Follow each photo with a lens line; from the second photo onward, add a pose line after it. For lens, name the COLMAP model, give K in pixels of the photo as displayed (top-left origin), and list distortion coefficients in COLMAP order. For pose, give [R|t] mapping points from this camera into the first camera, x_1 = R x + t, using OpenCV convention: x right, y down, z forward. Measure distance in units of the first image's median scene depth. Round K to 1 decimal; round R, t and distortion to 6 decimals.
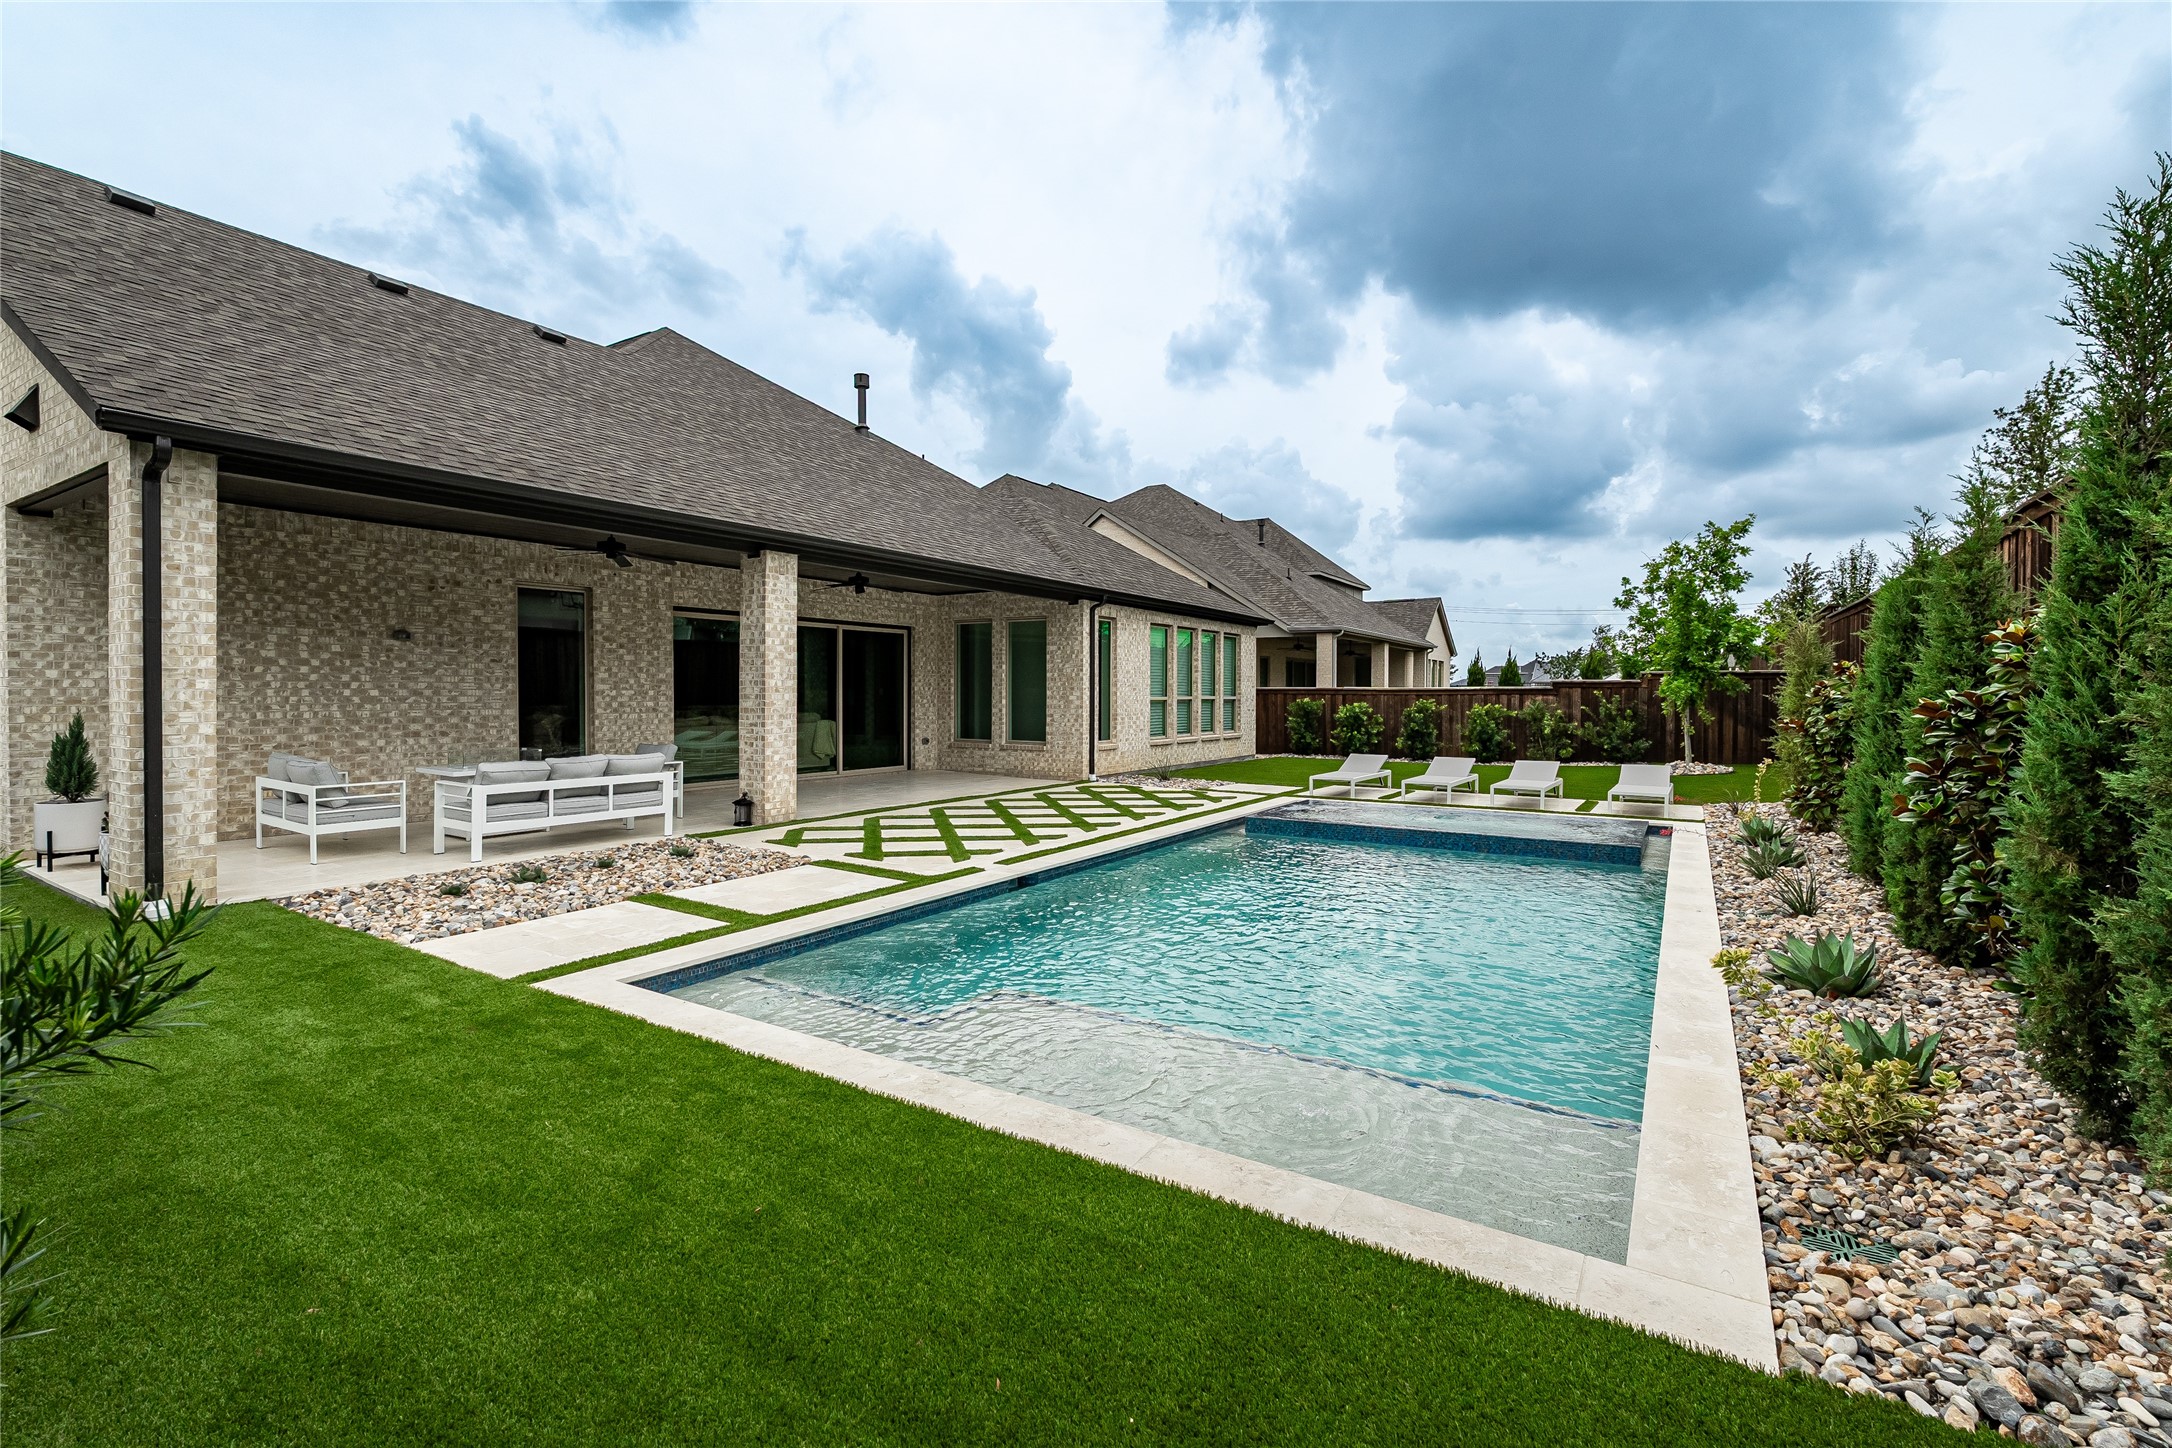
lens RADIAL K [[956.6, 0, 1090.2], [0, 956.6, 745.4], [0, 0, 1]] dist [-0.013394, 0.000180]
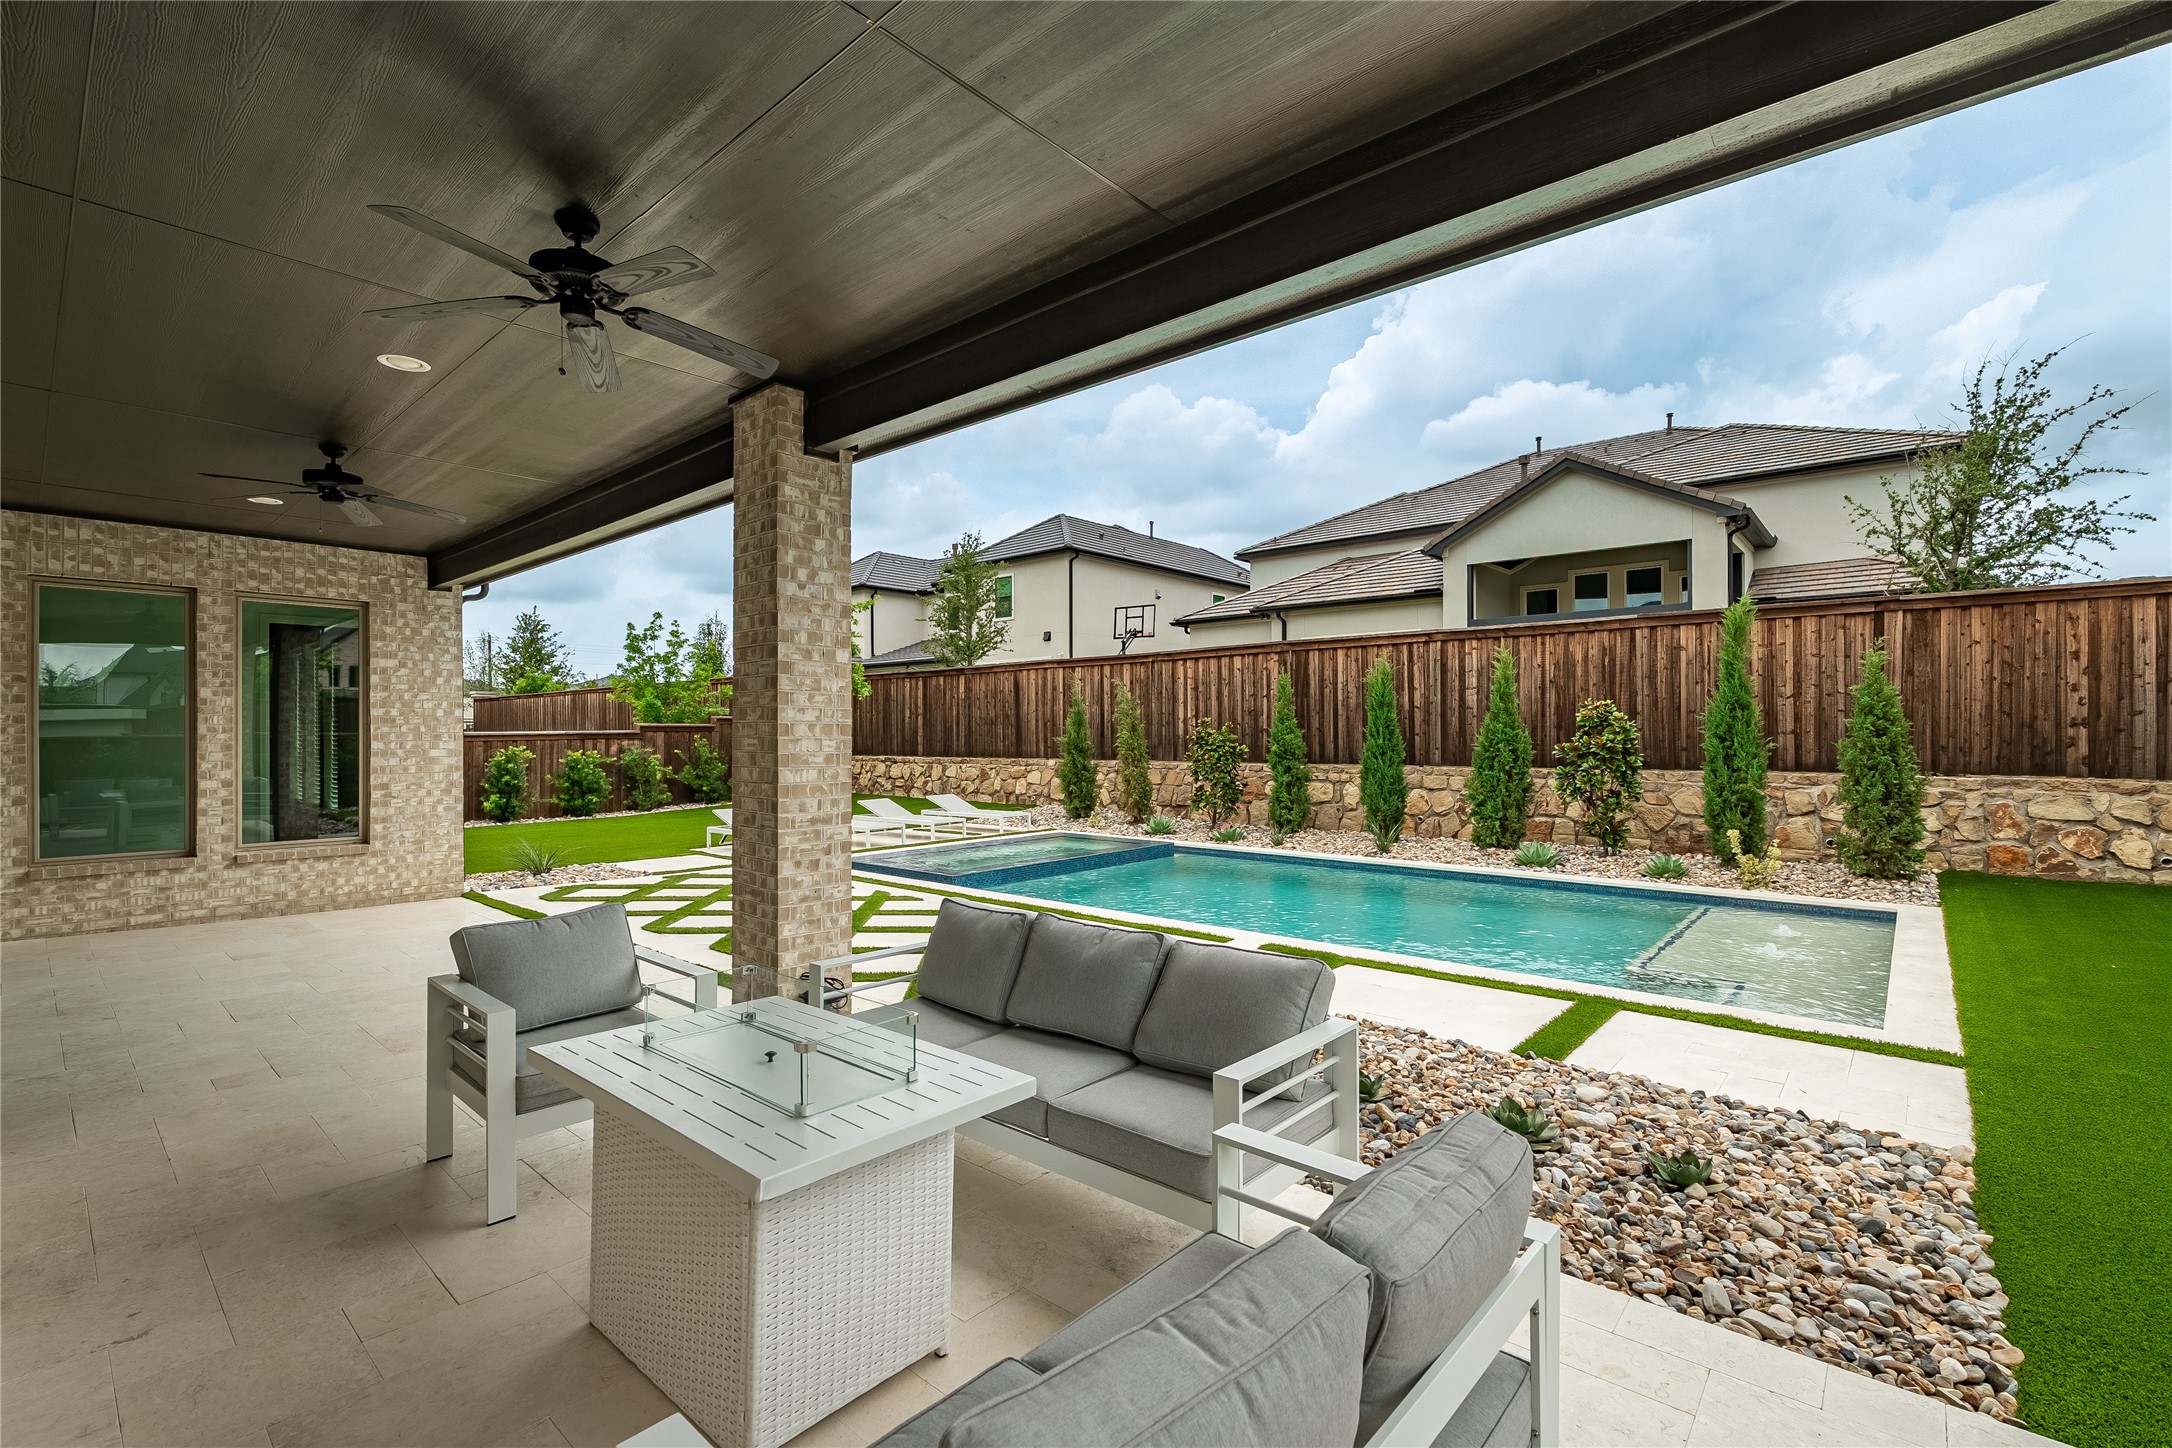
lens RADIAL K [[983.3, 0, 1091.5], [0, 983.3, 730.1], [0, 0, 1]] dist [-0.014352, 0.000531]
pose [[0.193545, 0.006960, 0.981067, -0.736737], [0.055183, 0.998315, -0.017969, -0.046236], [-0.979538, 0.057616, 0.192835, 0.734130]]
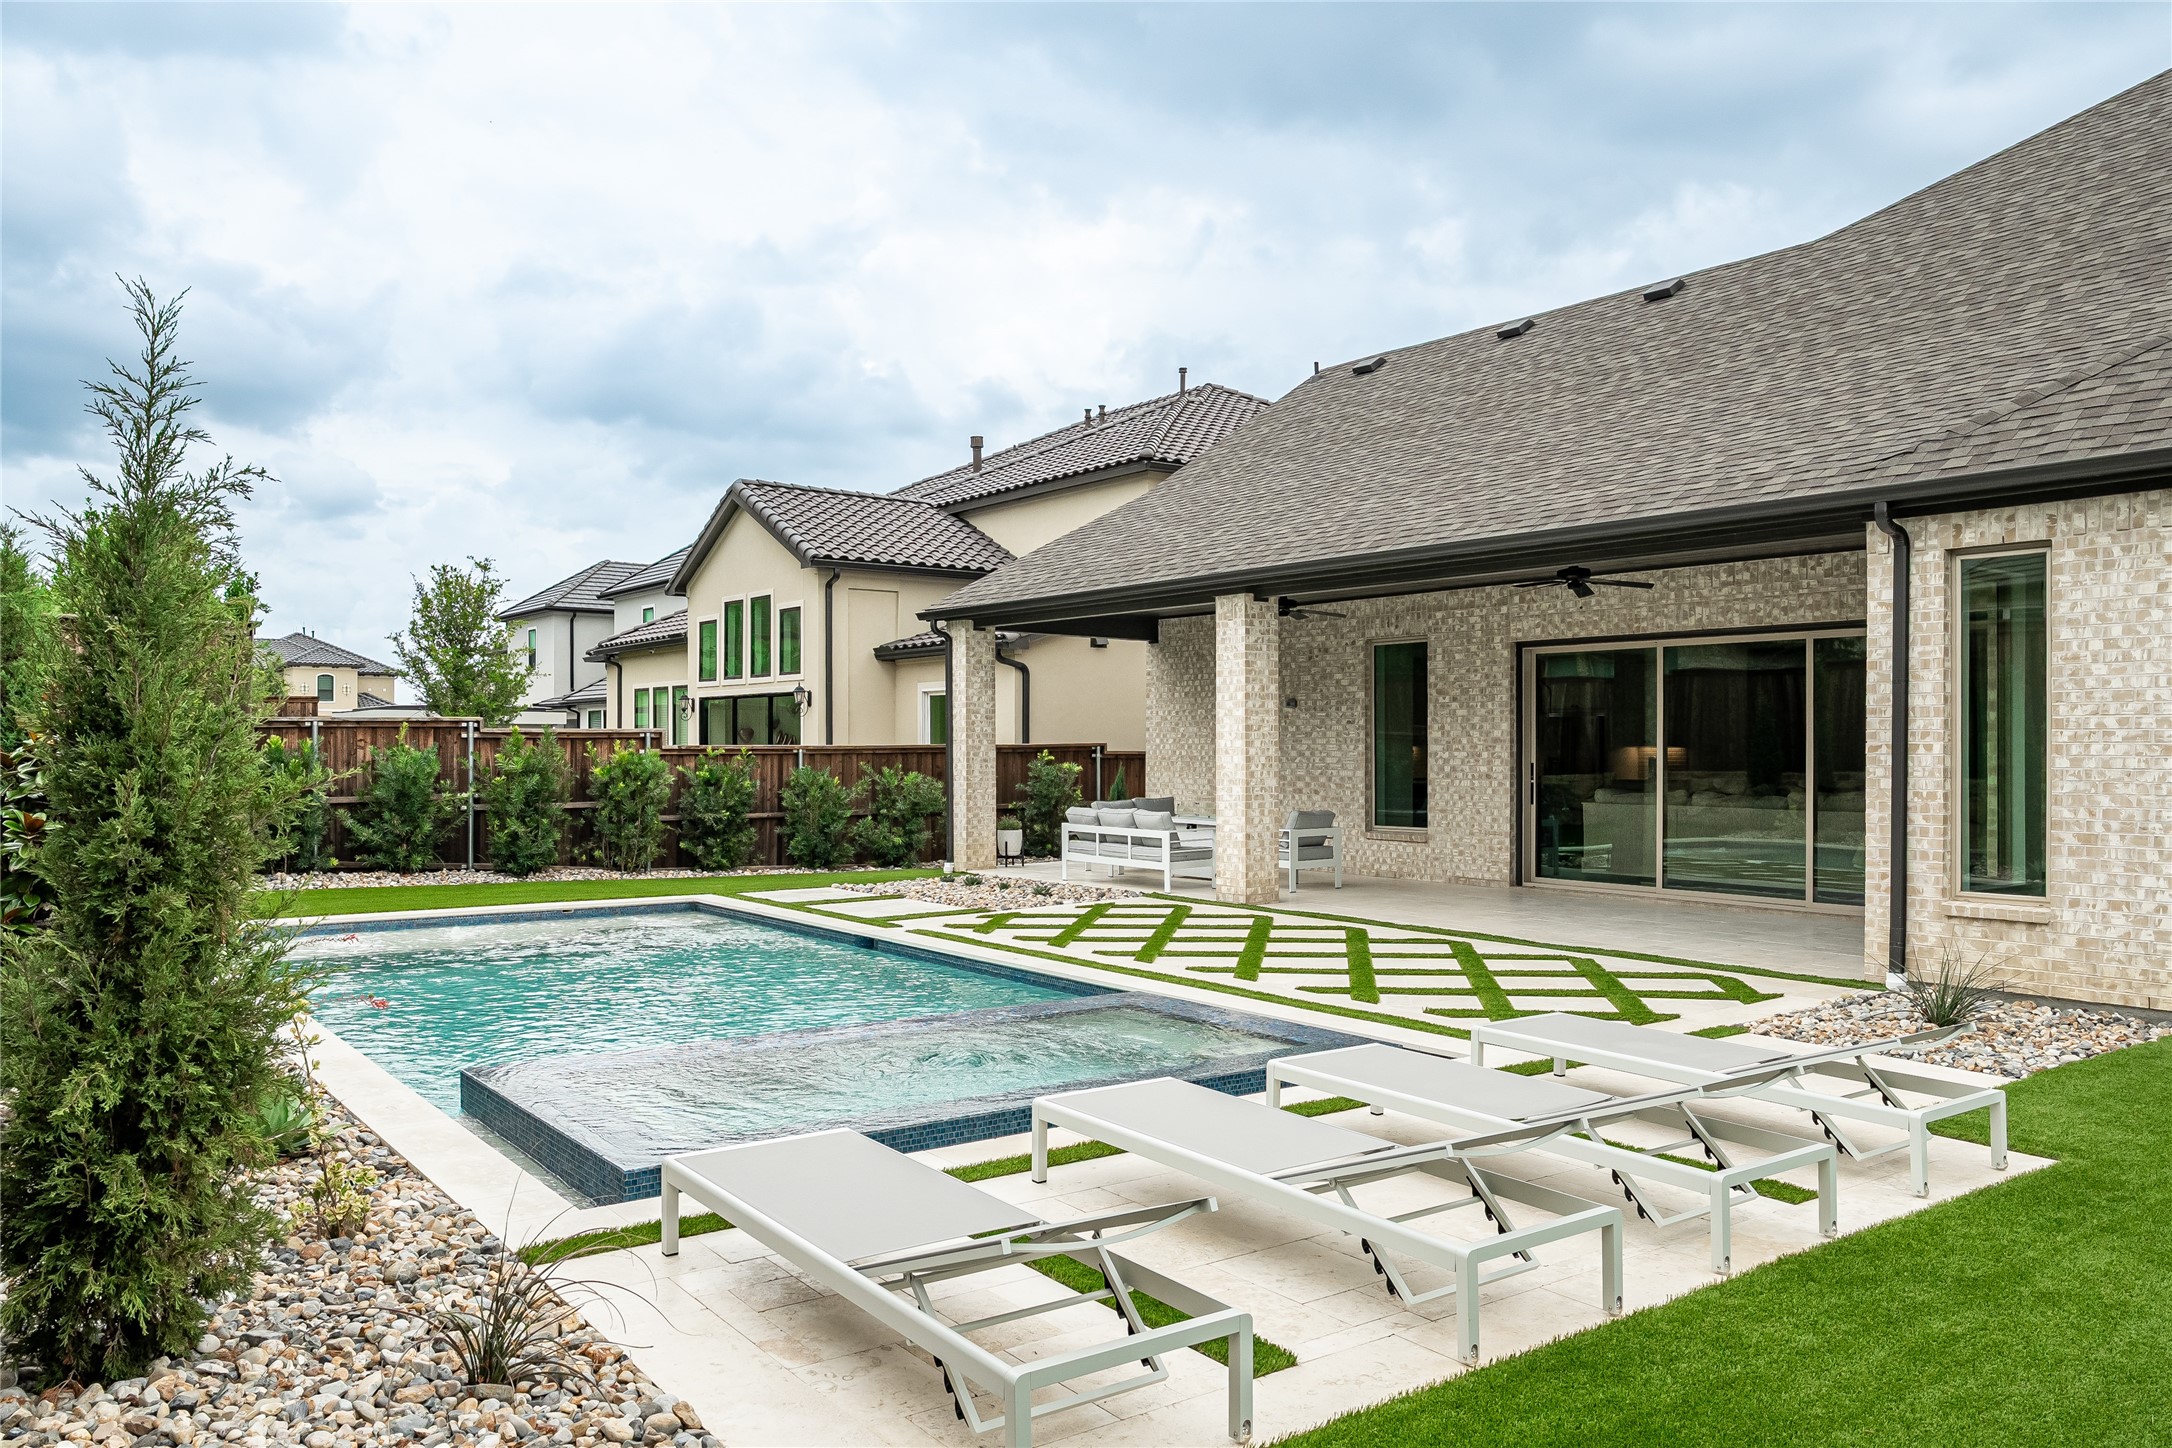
lens RADIAL K [[1698.5, 0, 1086.0], [0, 1698.5, 724.0], [0, 0, 1]] dist [0.001962, 0.000227]
pose [[-0.406915, -0.014416, -0.913352, 1.125439], [-0.052454, 0.998594, 0.007608, -0.085918], [0.911959, 0.051005, -0.407099, 1.472926]]
